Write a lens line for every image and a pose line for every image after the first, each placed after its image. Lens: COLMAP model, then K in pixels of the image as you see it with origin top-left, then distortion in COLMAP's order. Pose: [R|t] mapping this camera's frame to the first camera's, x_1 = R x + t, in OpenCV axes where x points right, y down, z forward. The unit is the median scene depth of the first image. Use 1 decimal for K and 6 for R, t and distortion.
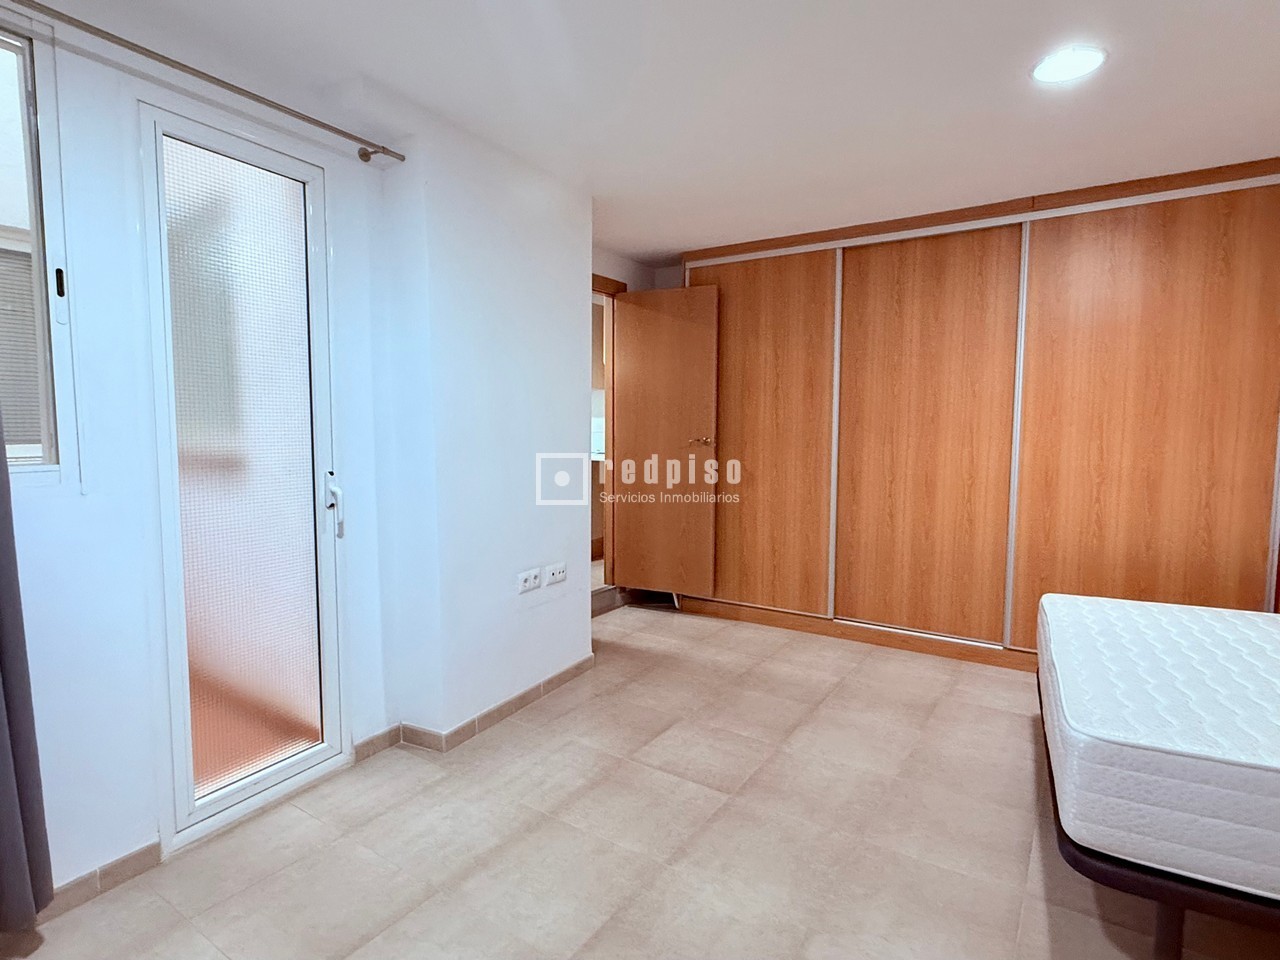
lens RADIAL K [[673.7, 0, 634.4], [0, 673.7, 479.7], [0, 0, 1]] dist [-0.002907, 0.000295]
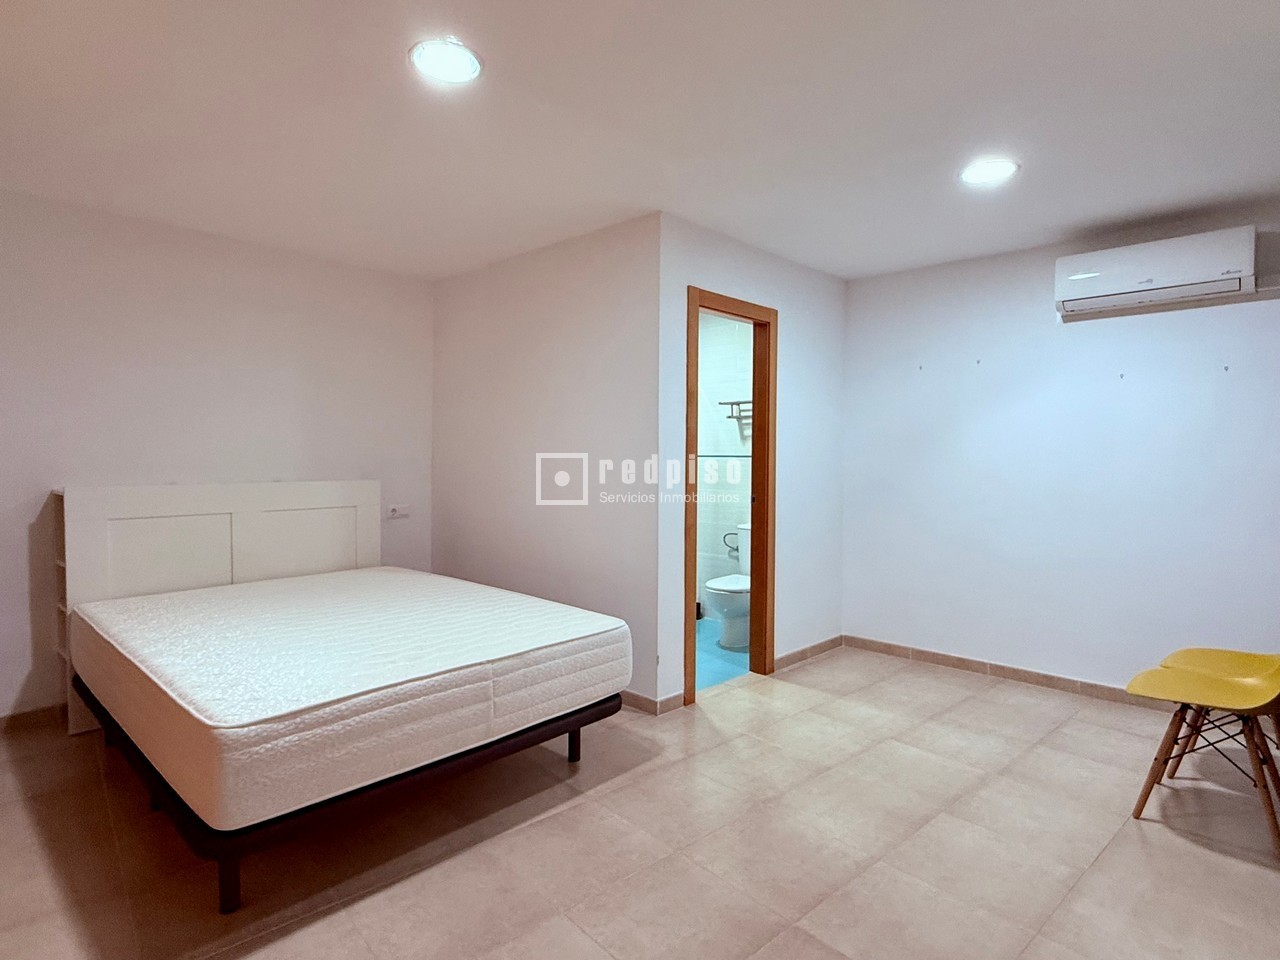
lens RADIAL K [[673.7, 0, 634.4], [0, 673.7, 479.7], [0, 0, 1]] dist [-0.002907, 0.000295]
pose [[-0.969039, -0.013394, 0.246545, 0.088867], [0.013010, 0.994370, 0.105159, -0.078907], [-0.246566, 0.105111, -0.963409, 1.122579]]
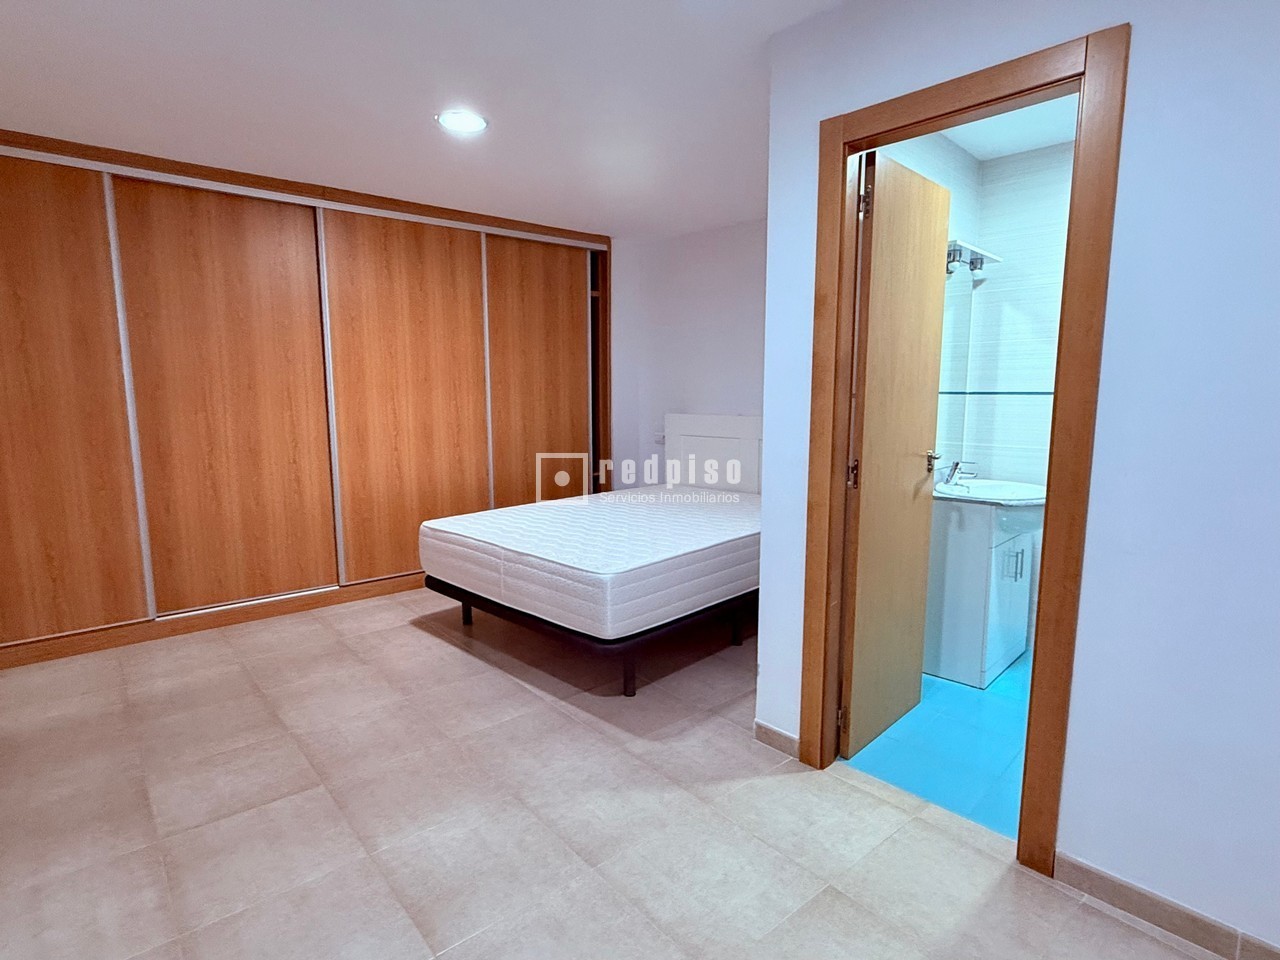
lens RADIAL K [[673.7, 0, 634.4], [0, 673.7, 479.7], [0, 0, 1]] dist [-0.002907, 0.000295]
pose [[0.277074, -0.130829, 0.951900, -0.375052], [0.080971, 0.990342, 0.112544, -0.017371], [-0.957431, 0.045893, 0.284992, 0.188908]]
